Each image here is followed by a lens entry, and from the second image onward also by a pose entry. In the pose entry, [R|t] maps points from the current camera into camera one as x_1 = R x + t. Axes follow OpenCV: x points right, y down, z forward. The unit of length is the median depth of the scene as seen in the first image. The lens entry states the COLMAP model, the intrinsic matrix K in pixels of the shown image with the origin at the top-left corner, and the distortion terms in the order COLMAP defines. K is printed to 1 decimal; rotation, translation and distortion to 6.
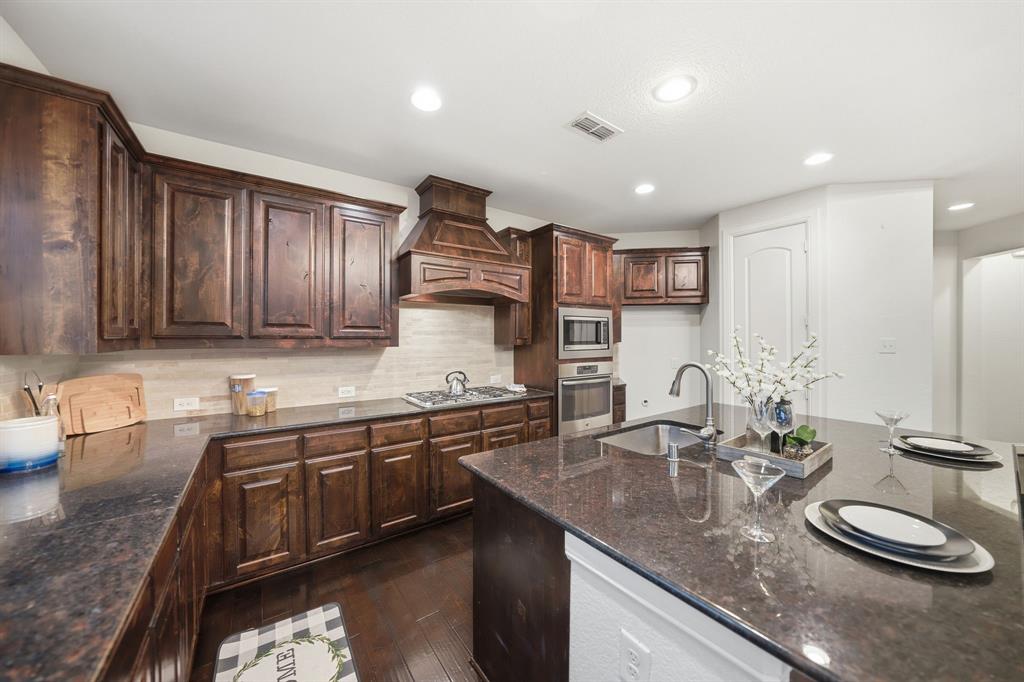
lens RADIAL K [[358.5, 0, 512.1], [0, 358.5, 335.6], [0, 0, 1]] dist [0.001716, 0.000102]
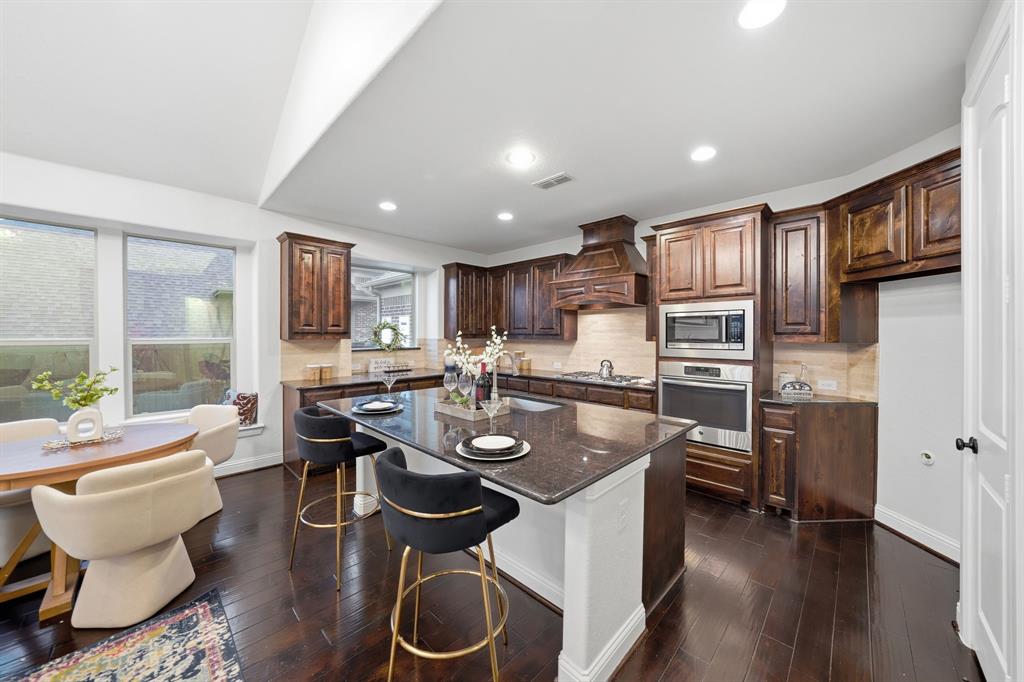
lens RADIAL K [[358.5, 0, 512.1], [0, 358.5, 336.4], [0, 0, 1]] dist [0.001716, 0.000102]
pose [[0.190030, 0.007046, -0.981753, 1.043615], [0.000007, 0.999974, 0.007178, 0.002539], [0.981778, -0.001371, 0.190025, 0.391544]]
